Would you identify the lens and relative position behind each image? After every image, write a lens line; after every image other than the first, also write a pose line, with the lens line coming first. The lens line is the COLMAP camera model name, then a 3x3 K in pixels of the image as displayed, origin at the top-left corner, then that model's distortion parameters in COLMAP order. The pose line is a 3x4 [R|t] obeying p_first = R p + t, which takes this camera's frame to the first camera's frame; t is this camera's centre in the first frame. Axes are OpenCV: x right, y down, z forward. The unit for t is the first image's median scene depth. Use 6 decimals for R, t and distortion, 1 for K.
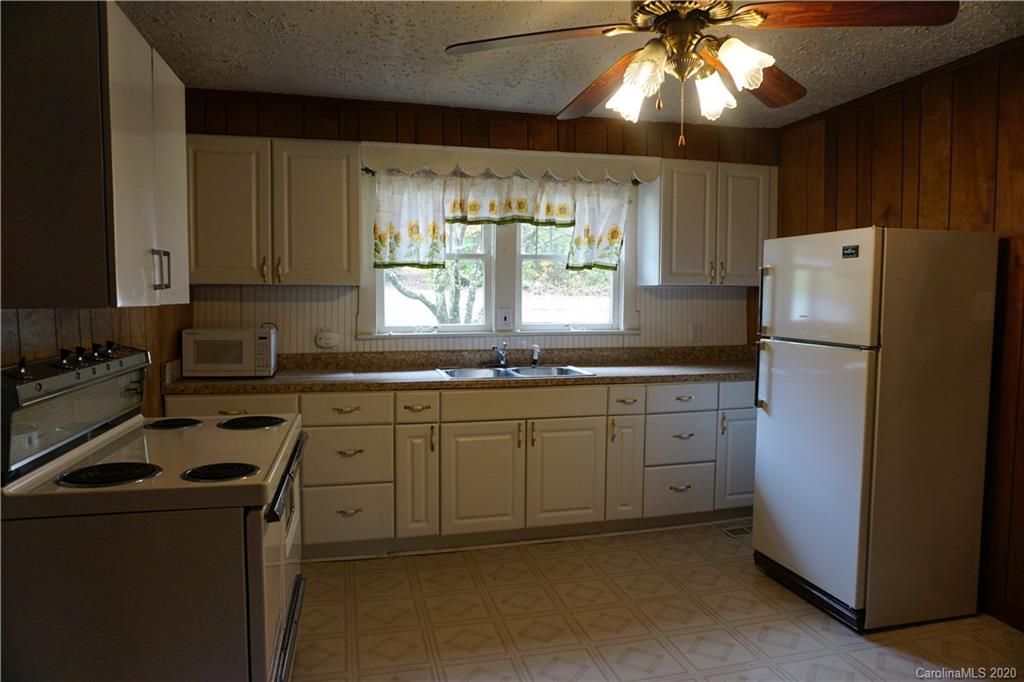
lens RADIAL K [[680.4, 0, 513.4], [0, 680.4, 339.8], [0, 0, 1]] dist [-0.055869, 0.040628]
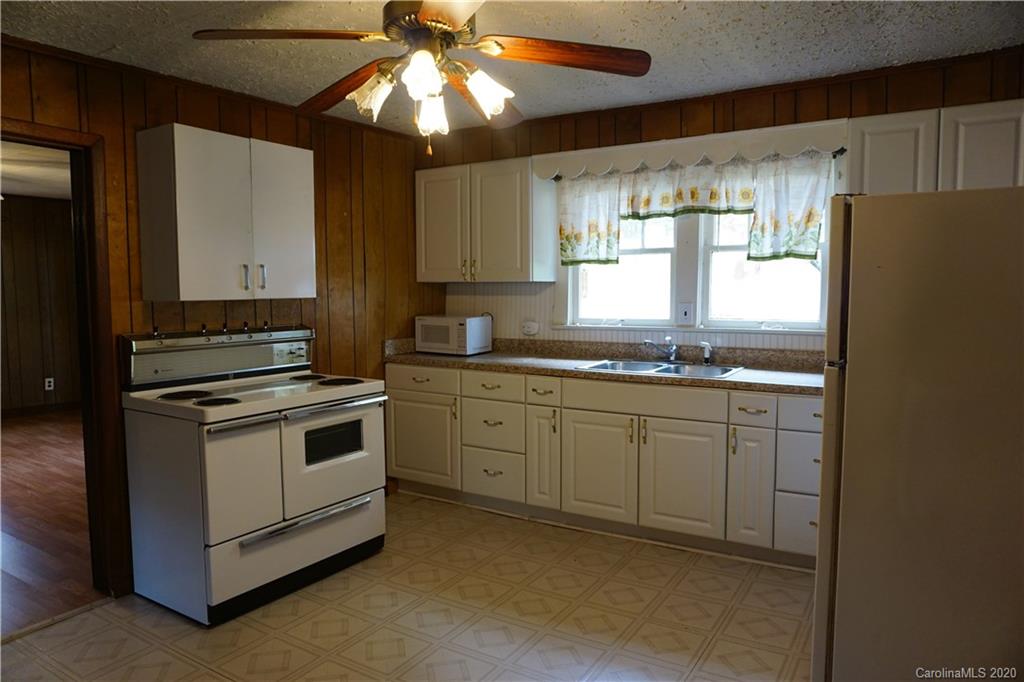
lens RADIAL K [[680.4, 0, 513.4], [0, 680.4, 339.8], [0, 0, 1]] dist [-0.055869, 0.040628]
pose [[0.697286, 0.048677, -0.715138, 0.583657], [-0.038797, 0.998792, 0.030156, -0.015458], [0.715742, 0.006718, 0.698332, 0.176125]]
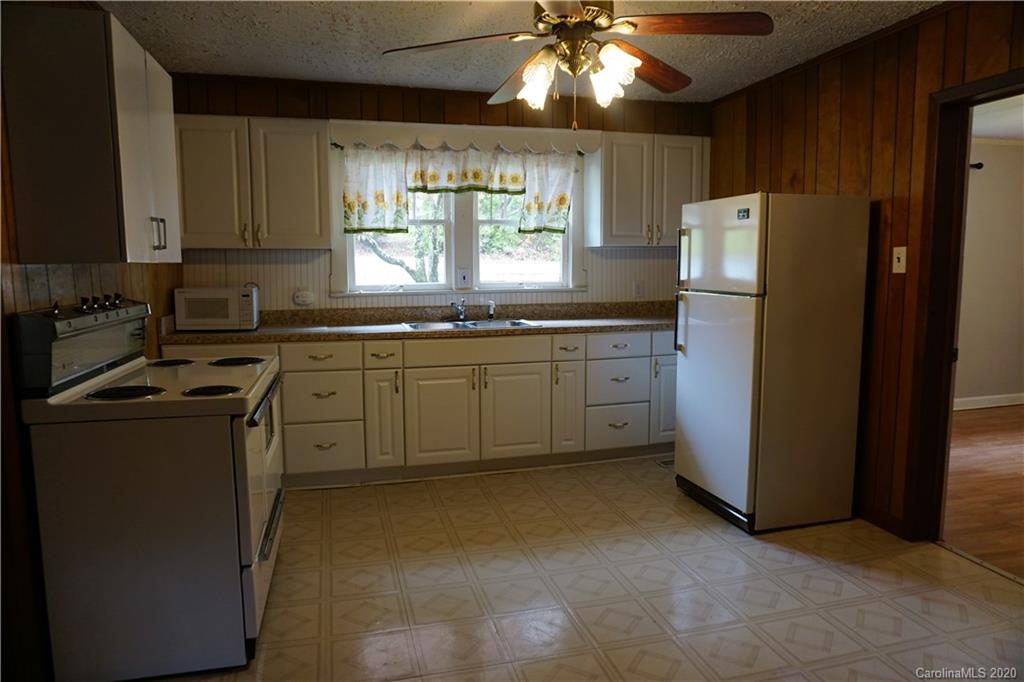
lens RADIAL K [[680.4, 0, 513.4], [0, 680.4, 339.8], [0, 0, 1]] dist [-0.055869, 0.040628]
pose [[0.999802, -0.011273, 0.016386, 0.056647], [0.010479, 0.998804, 0.047752, 0.020828], [-0.016905, -0.047571, 0.998725, -0.136980]]
